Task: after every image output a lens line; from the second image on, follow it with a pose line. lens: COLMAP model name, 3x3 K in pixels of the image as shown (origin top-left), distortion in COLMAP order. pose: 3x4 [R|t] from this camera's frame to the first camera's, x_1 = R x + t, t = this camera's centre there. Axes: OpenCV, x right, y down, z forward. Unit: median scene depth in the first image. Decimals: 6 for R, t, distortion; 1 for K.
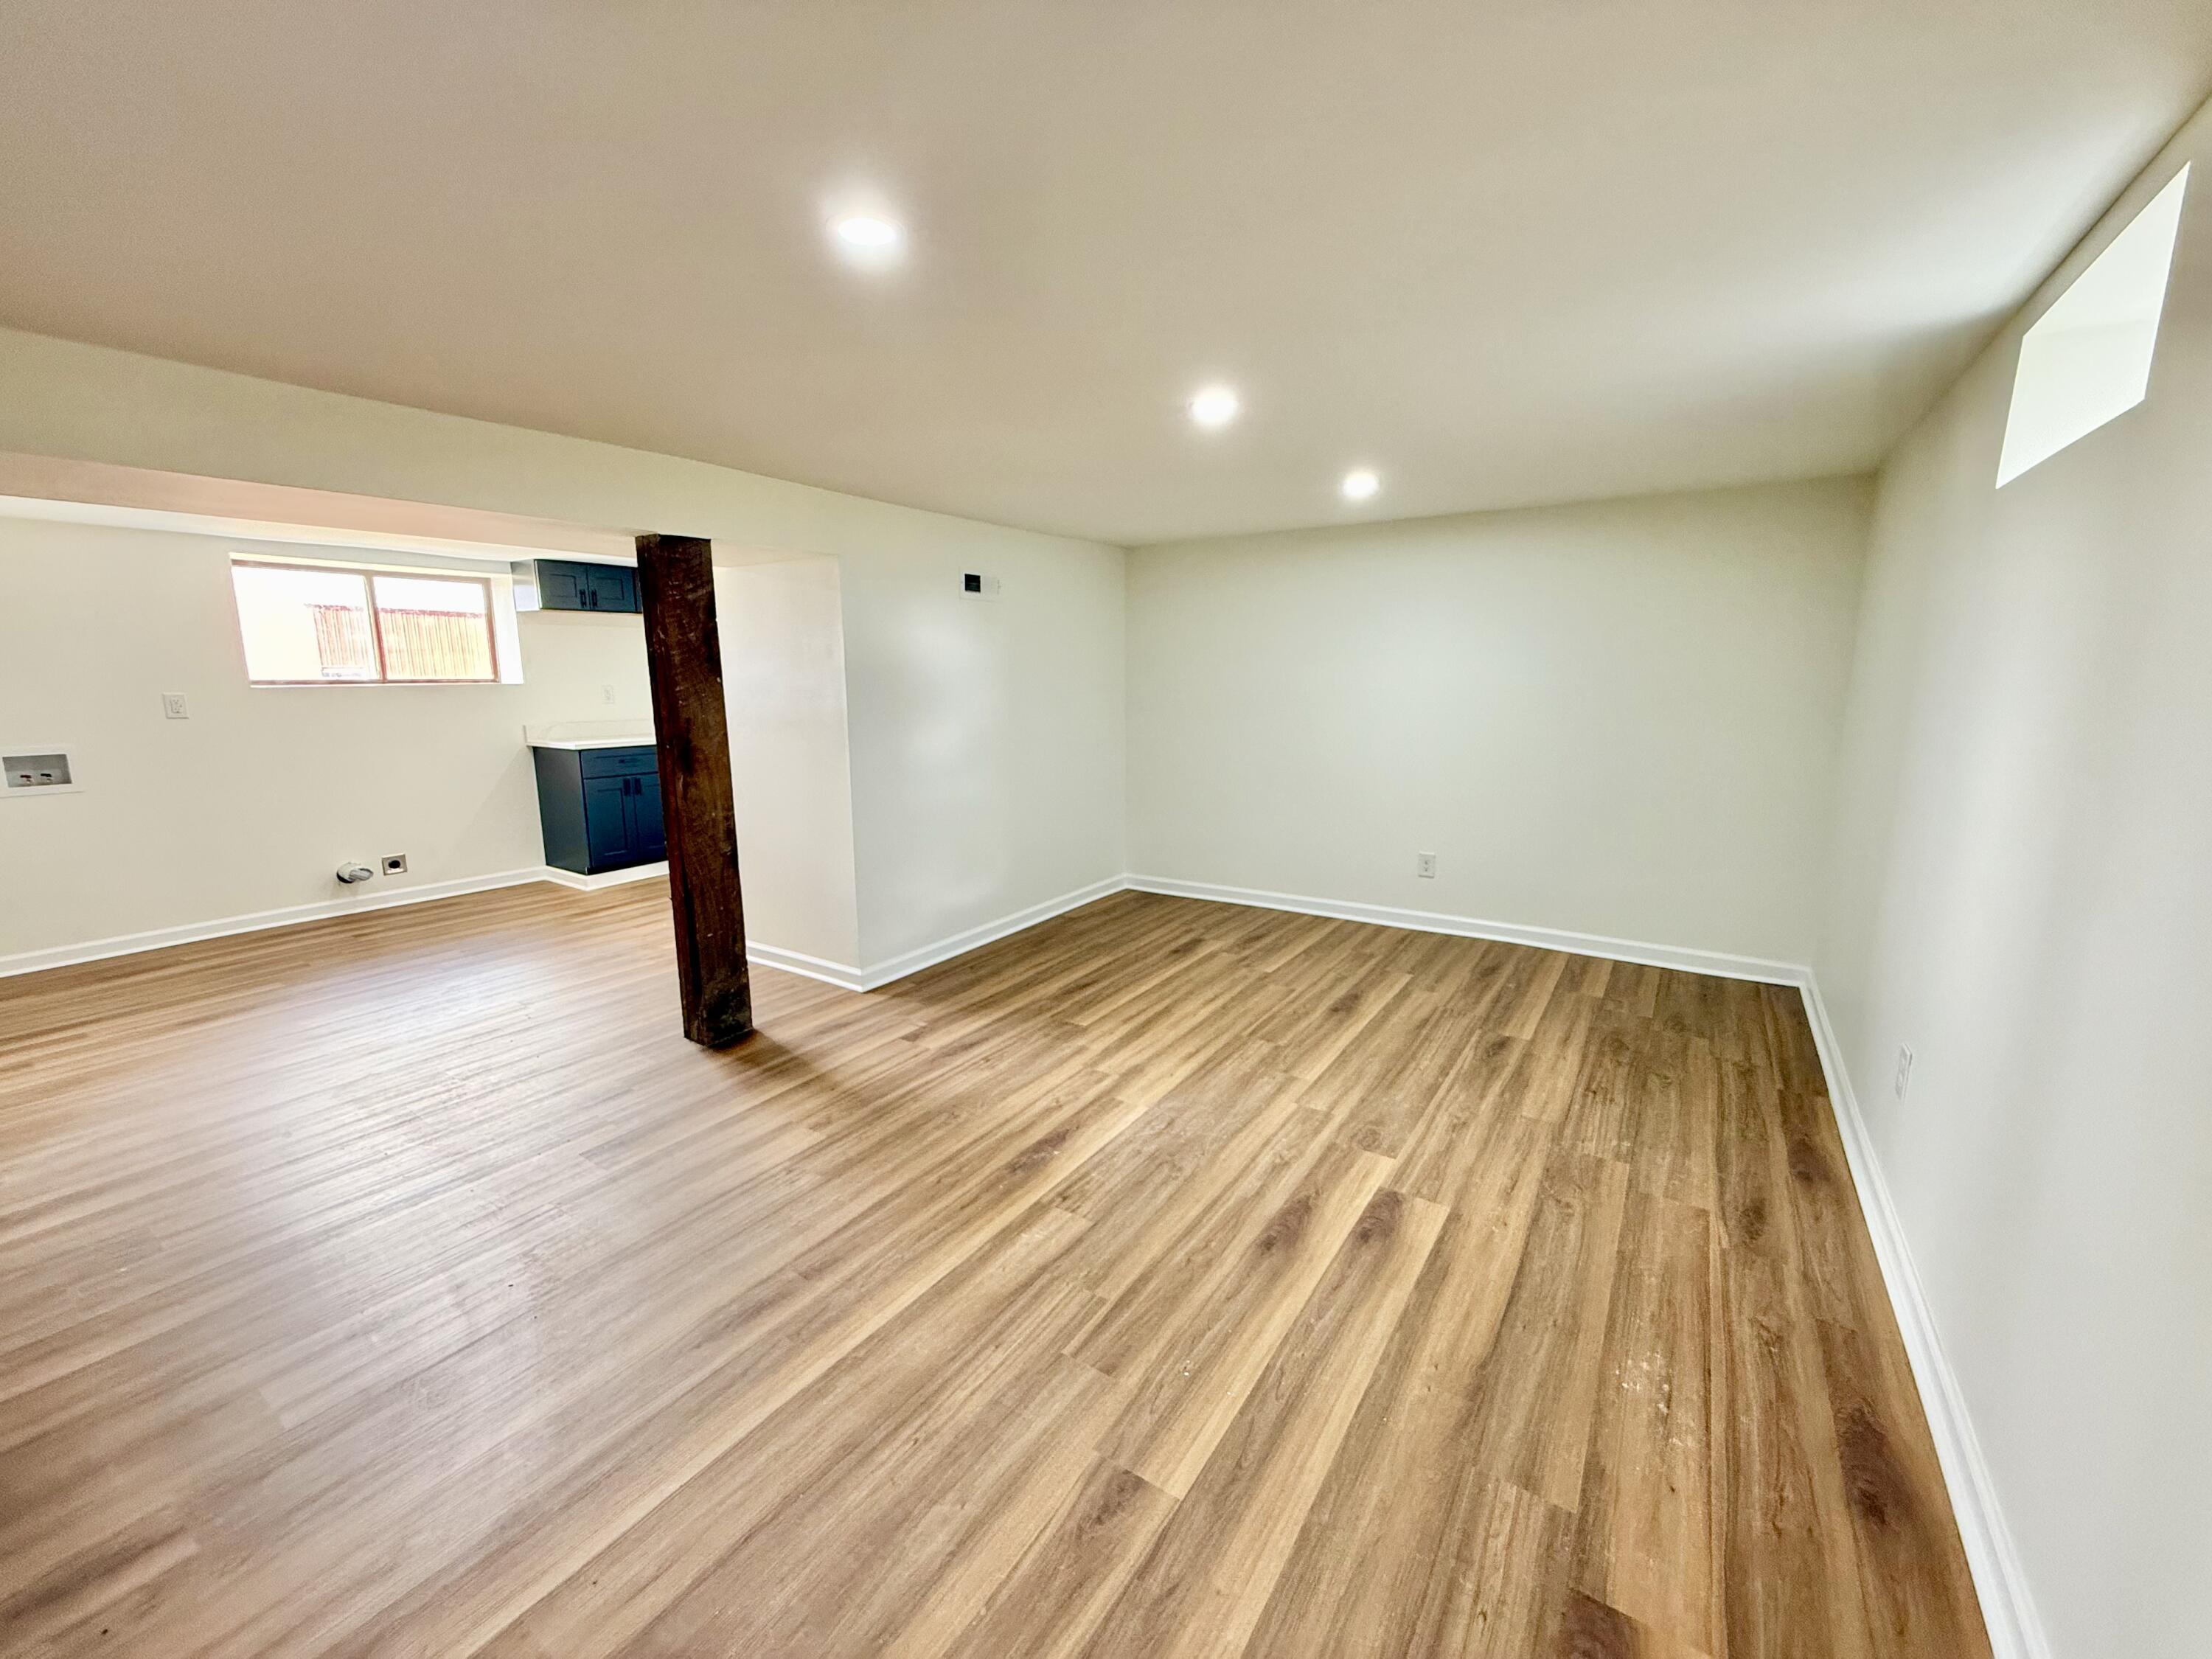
lens RADIAL K [[876.9, 0, 1103.1], [0, 876.9, 836.9], [0, 0, 1]] dist [-0.001217, 0.000042]
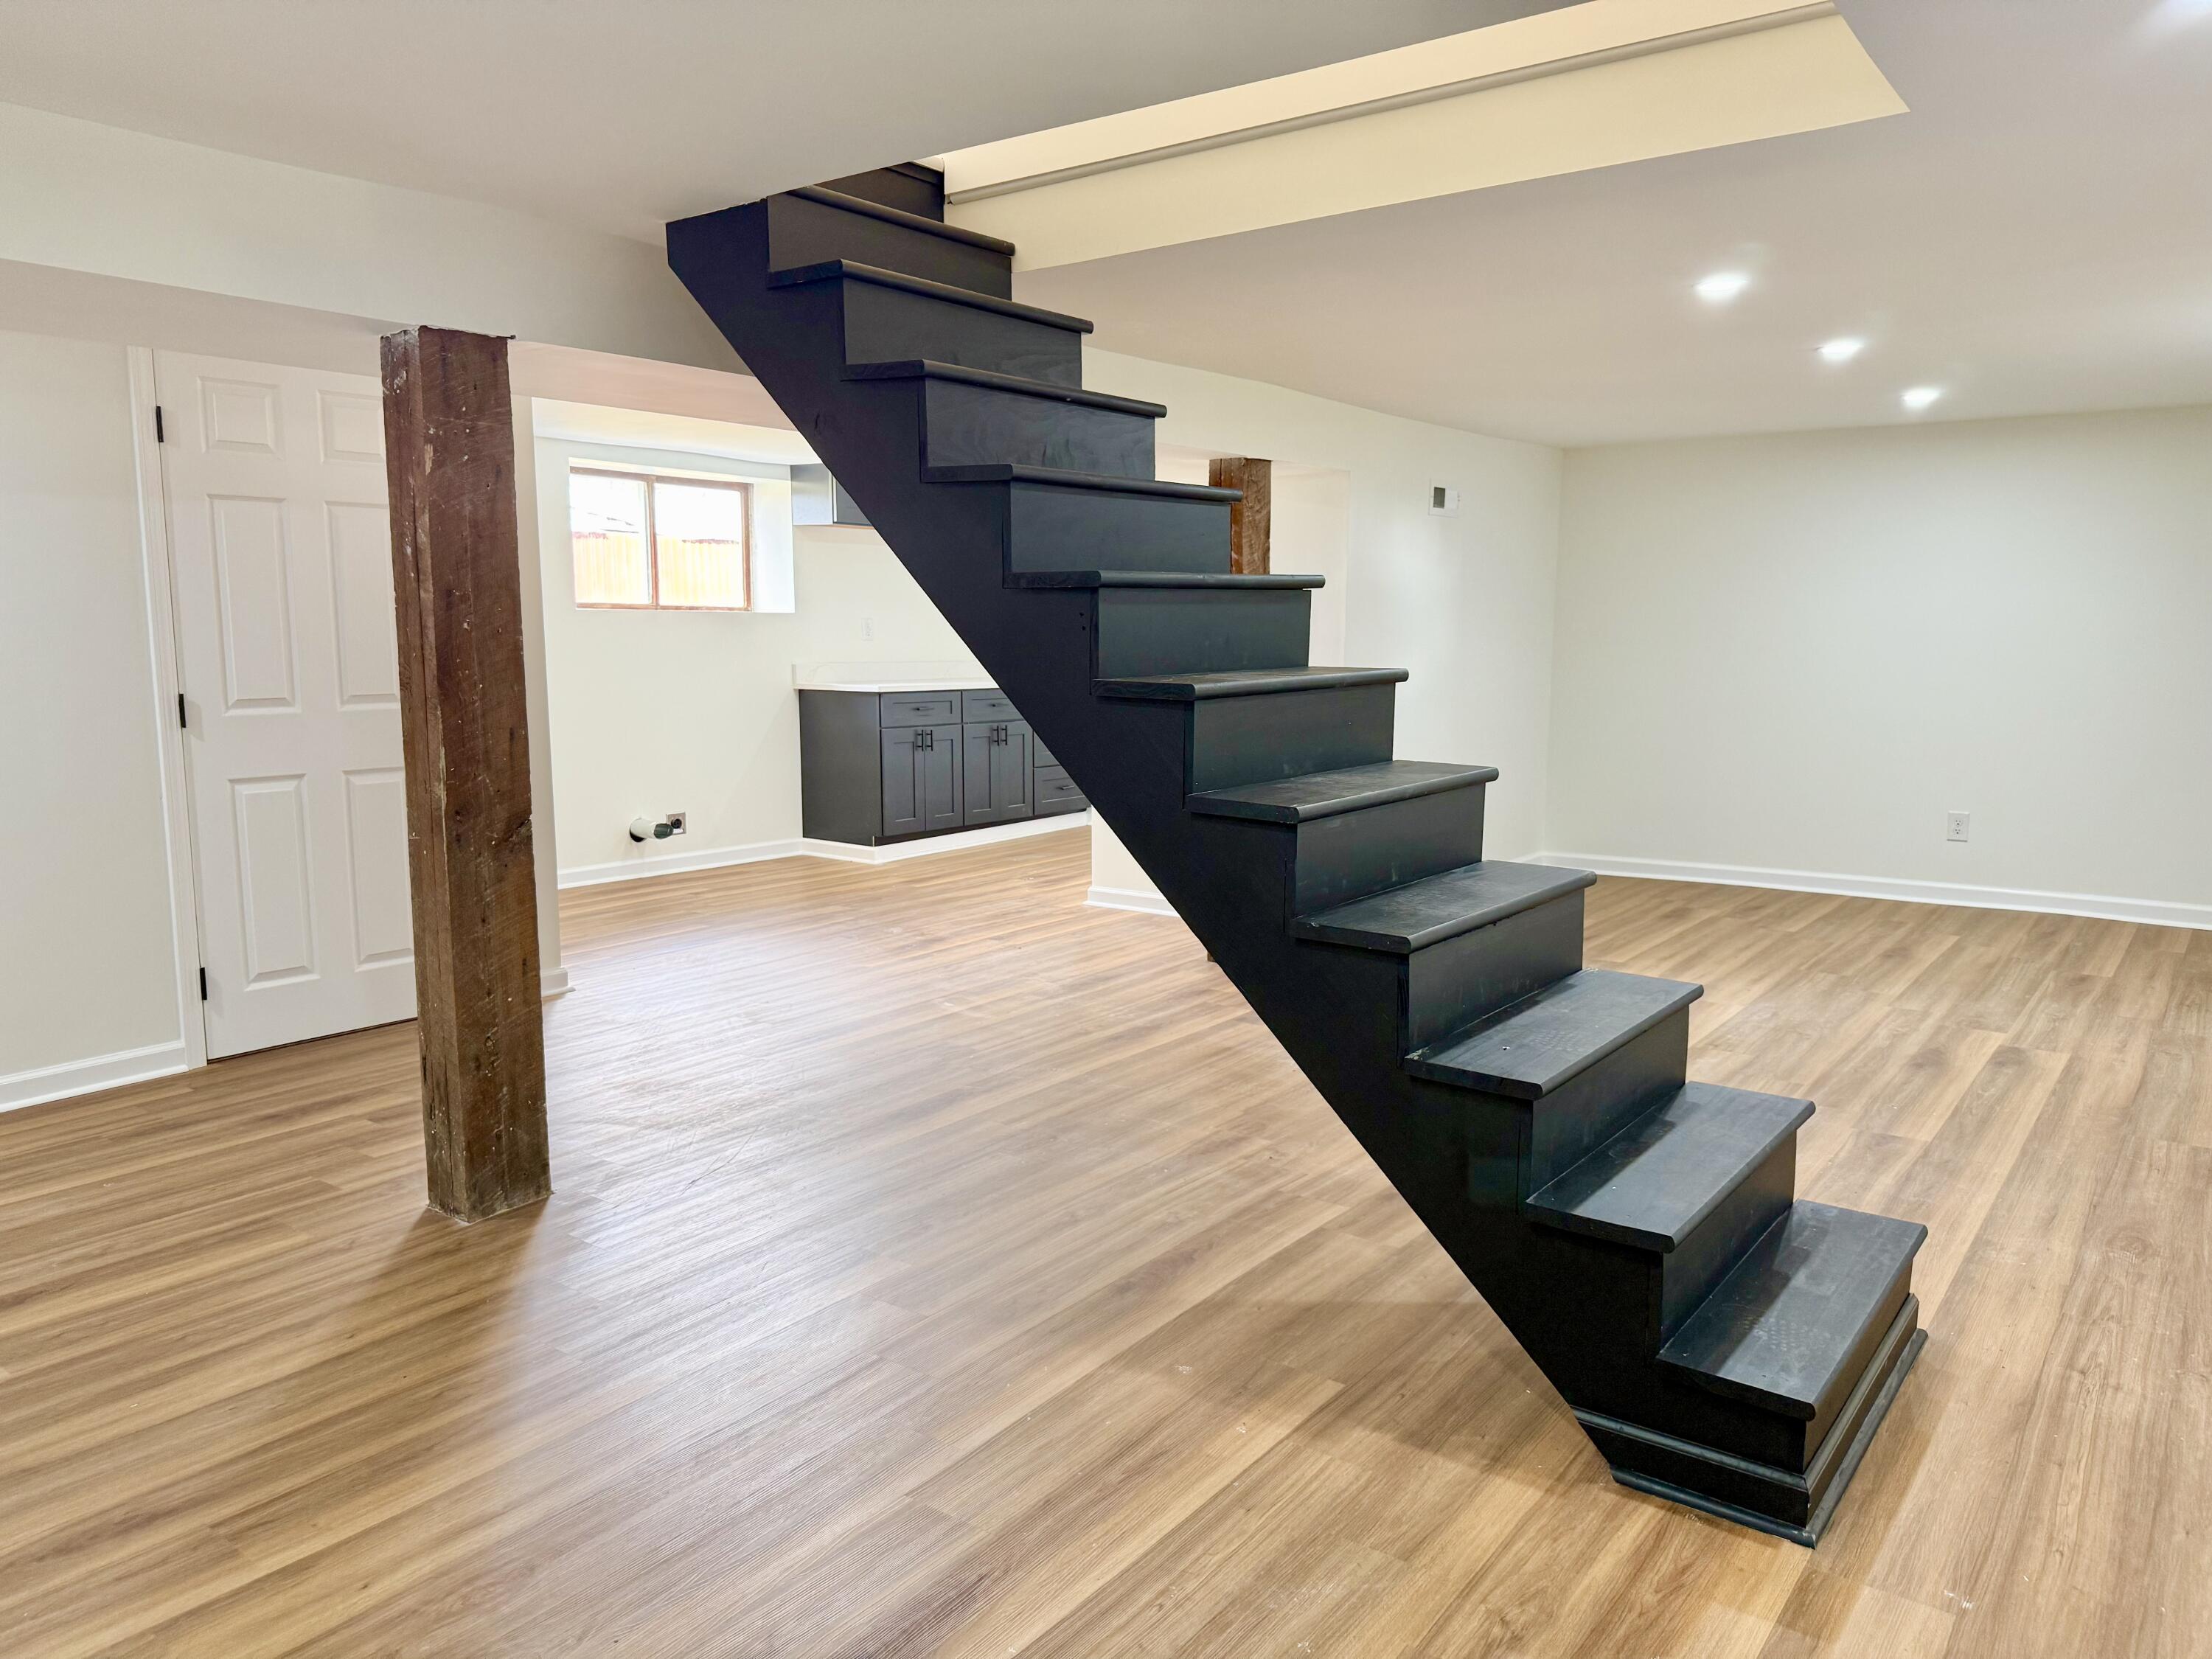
lens RADIAL K [[1556.7, 0, 1114.1], [0, 1556.7, 824.5], [0, 0, 1]] dist [0.036183, -0.049091]
pose [[0.998683, 0.012719, -0.049709, -0.521120], [-0.015516, 0.998294, -0.056291, 0.181737], [0.048908, 0.056989, 0.997176, -0.771906]]
